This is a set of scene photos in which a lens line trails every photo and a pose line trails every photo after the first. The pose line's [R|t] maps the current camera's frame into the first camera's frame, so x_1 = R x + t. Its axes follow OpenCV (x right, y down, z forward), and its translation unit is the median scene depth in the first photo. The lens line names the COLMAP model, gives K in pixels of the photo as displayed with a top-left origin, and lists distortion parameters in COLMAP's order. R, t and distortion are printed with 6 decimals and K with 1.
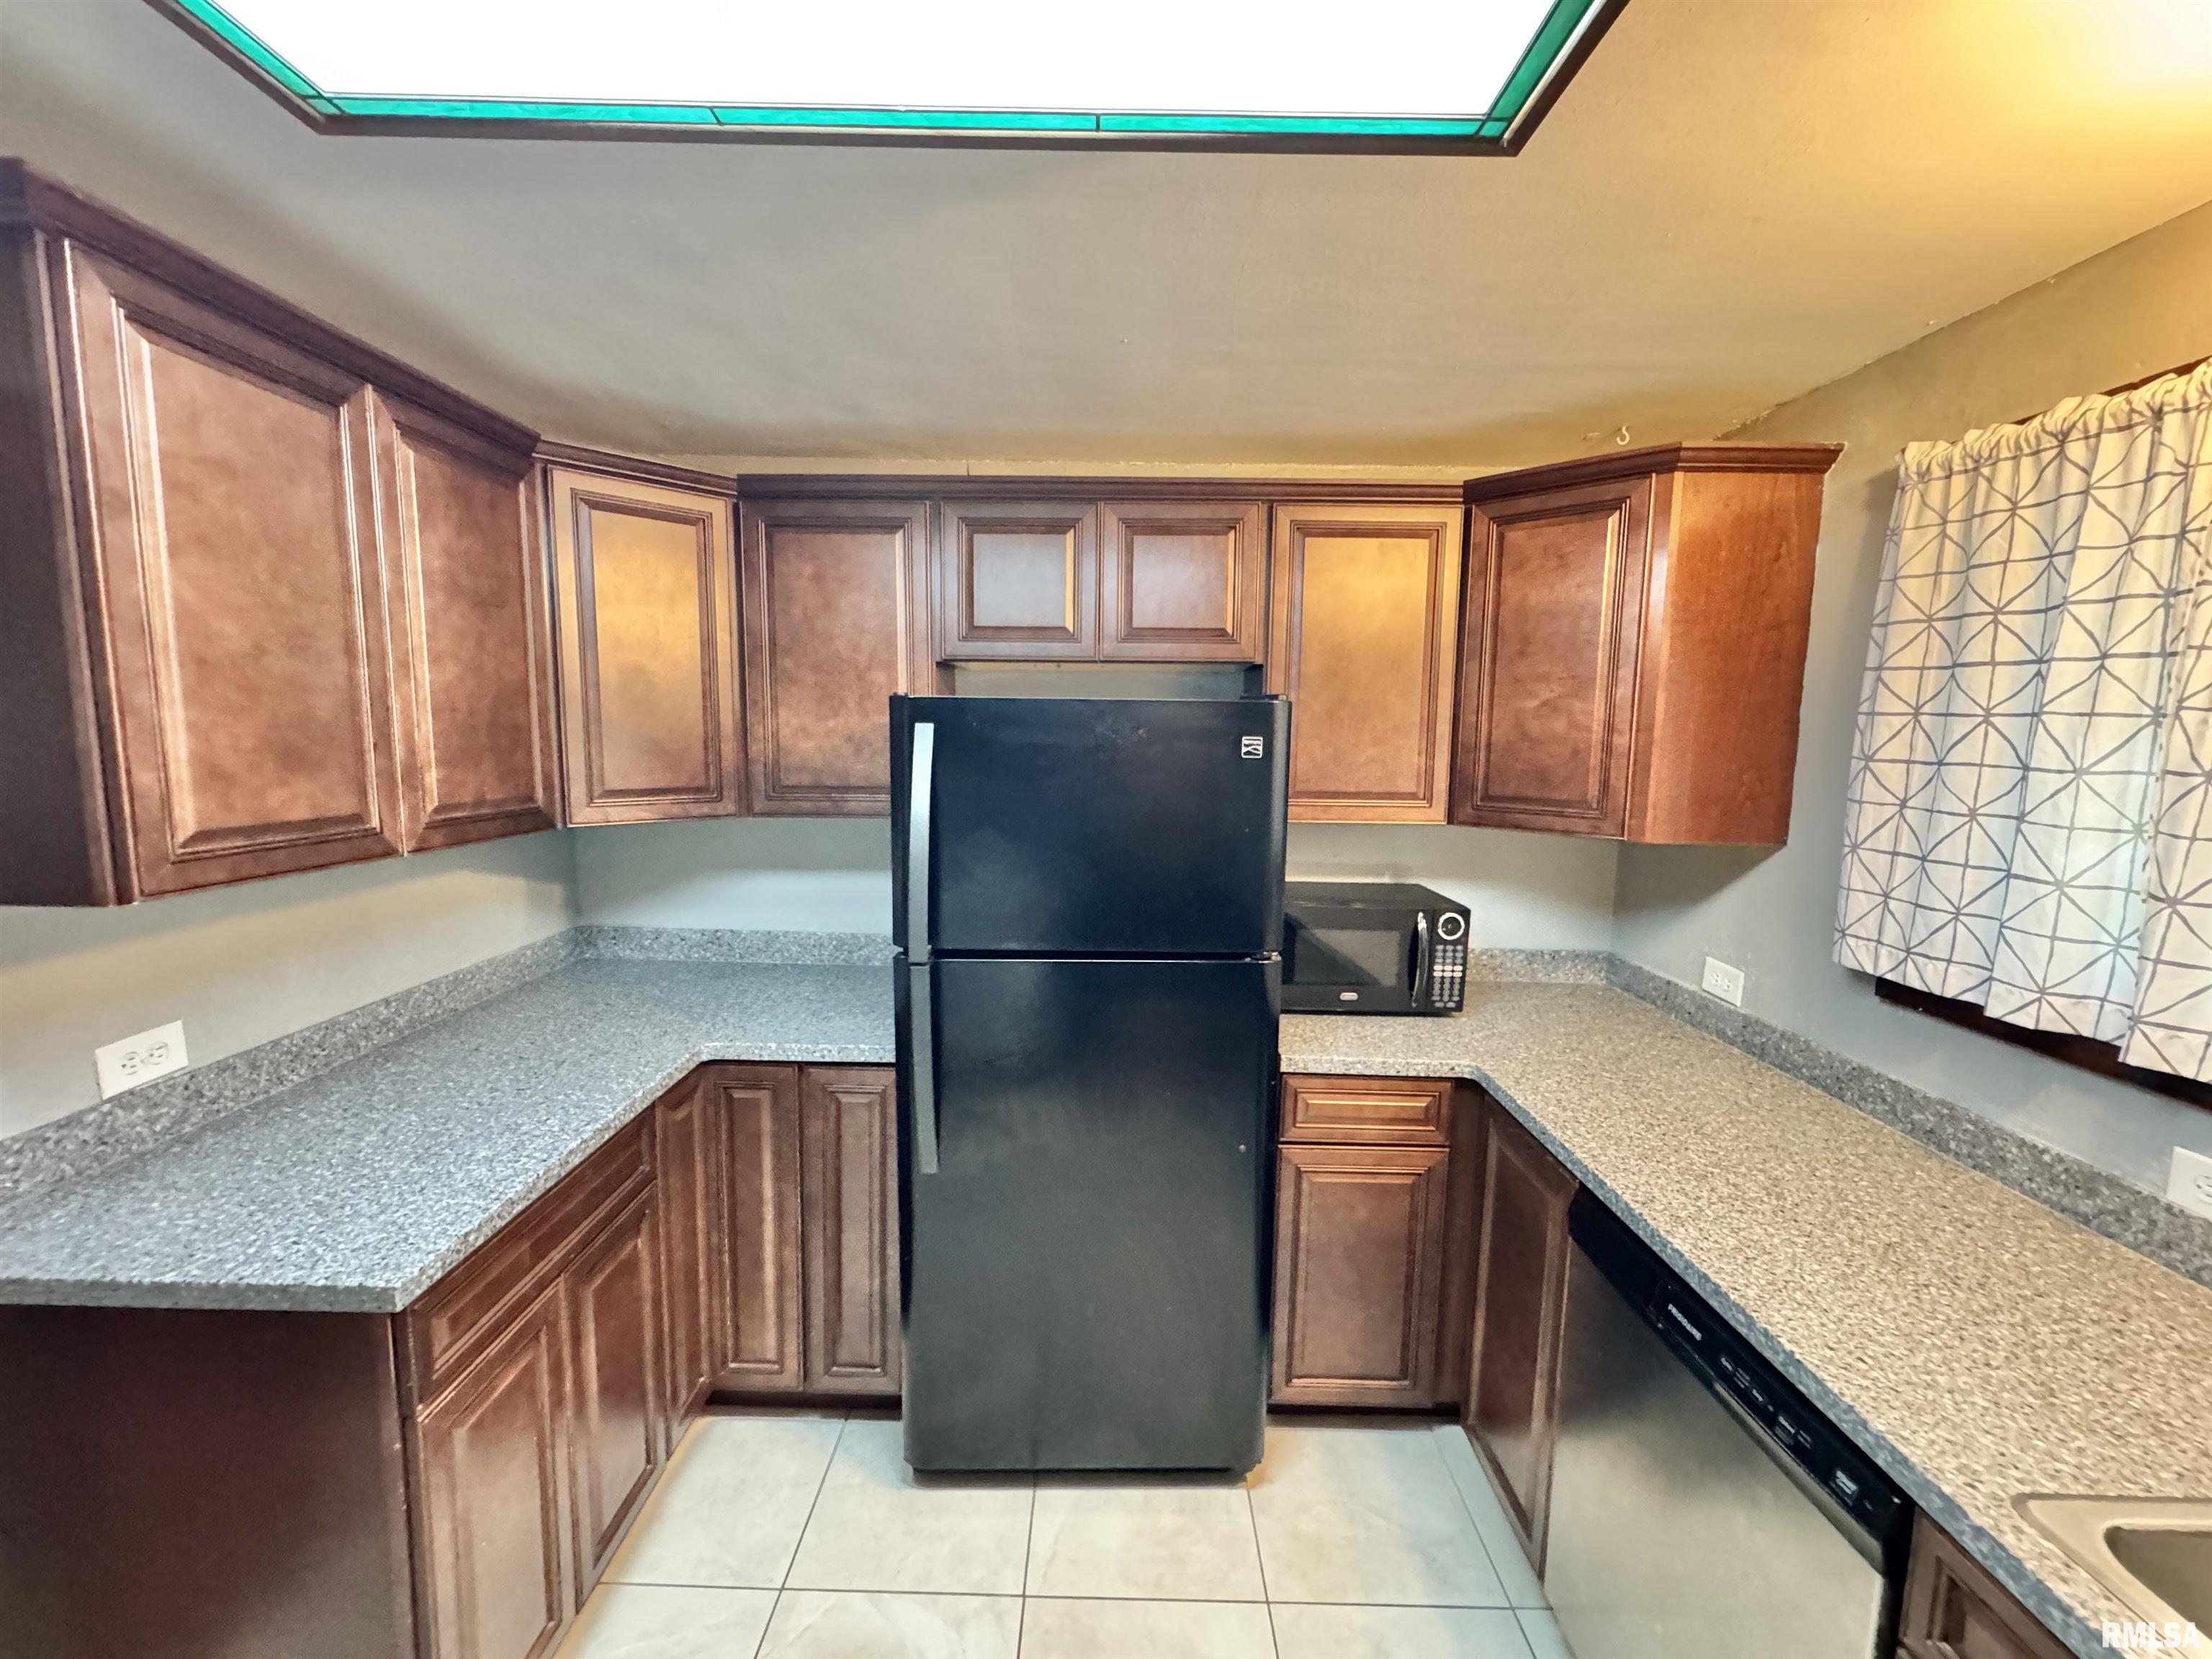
lens RADIAL K [[881.6, 0, 1105.6], [0, 881.6, 827.4], [0, 0, 1]] dist [-0.006576, -0.000085]
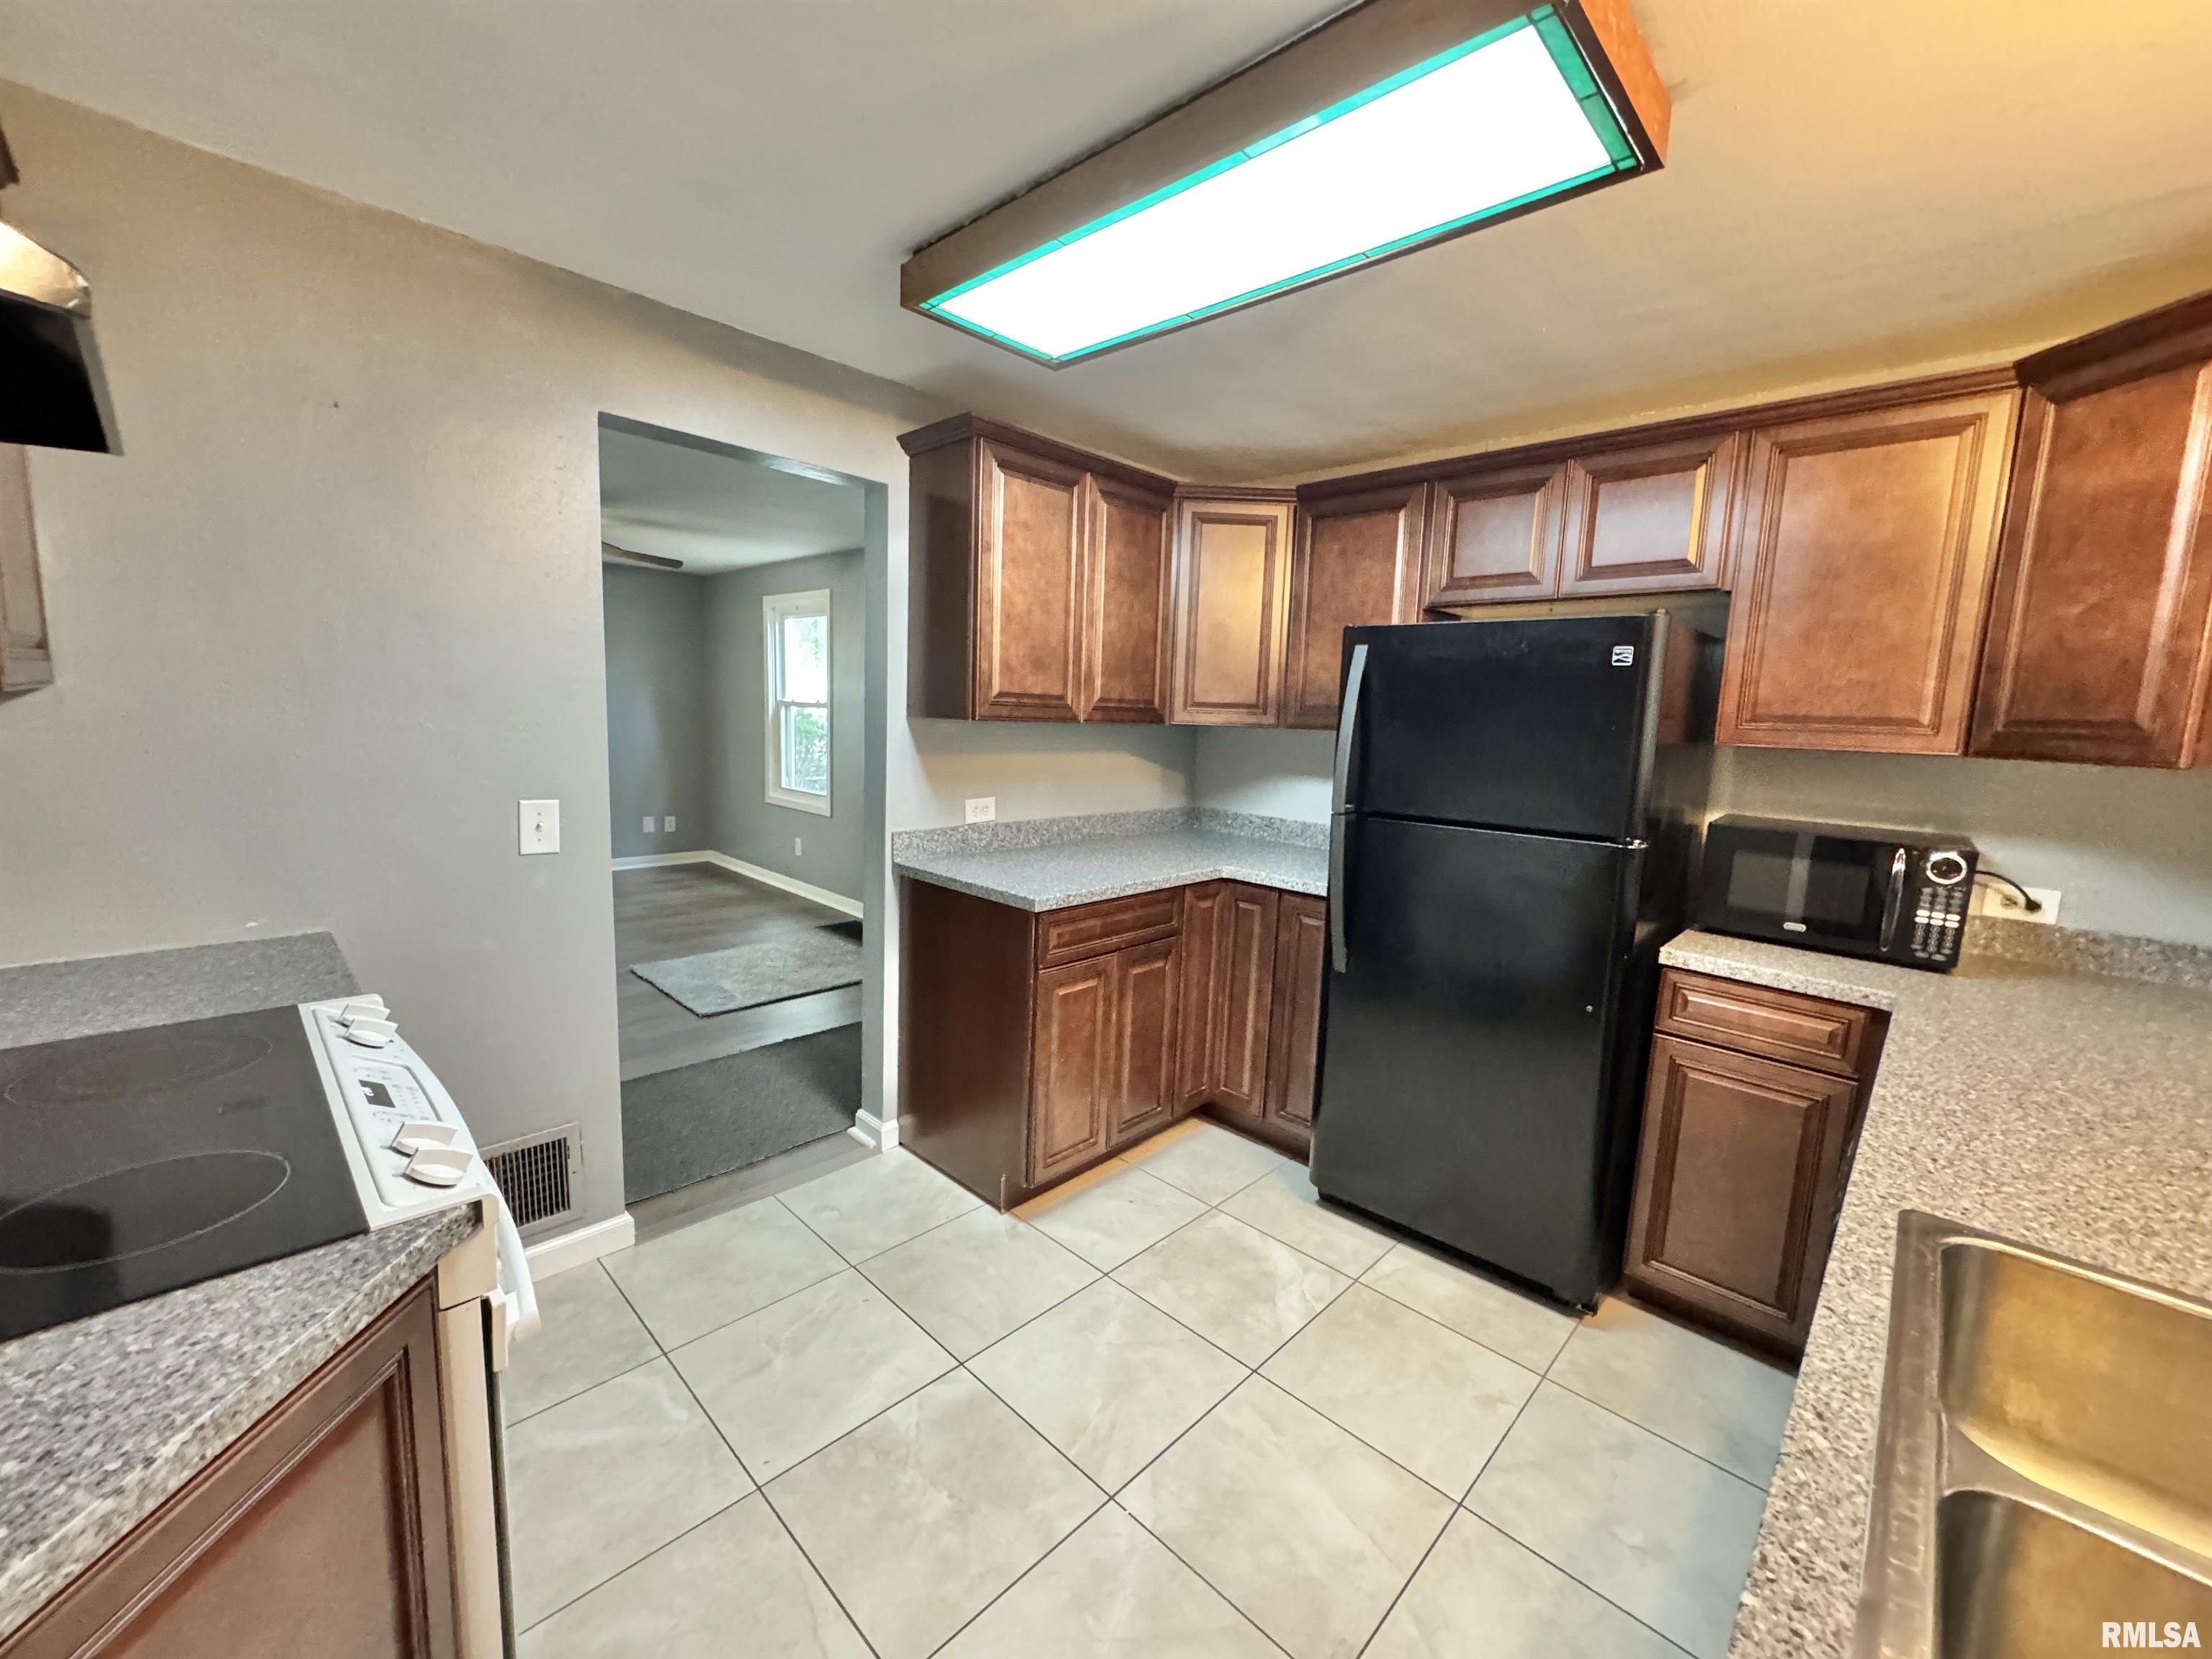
lens RADIAL K [[881.6, 0, 1102.6], [0, 881.6, 825.2], [0, 0, 1]] dist [-0.006576, -0.000085]
pose [[0.723987, 0.100435, -0.682463, 0.429385], [-0.099990, 0.994175, 0.040234, 0.135419], [0.682528, 0.039110, 0.729812, -0.266229]]
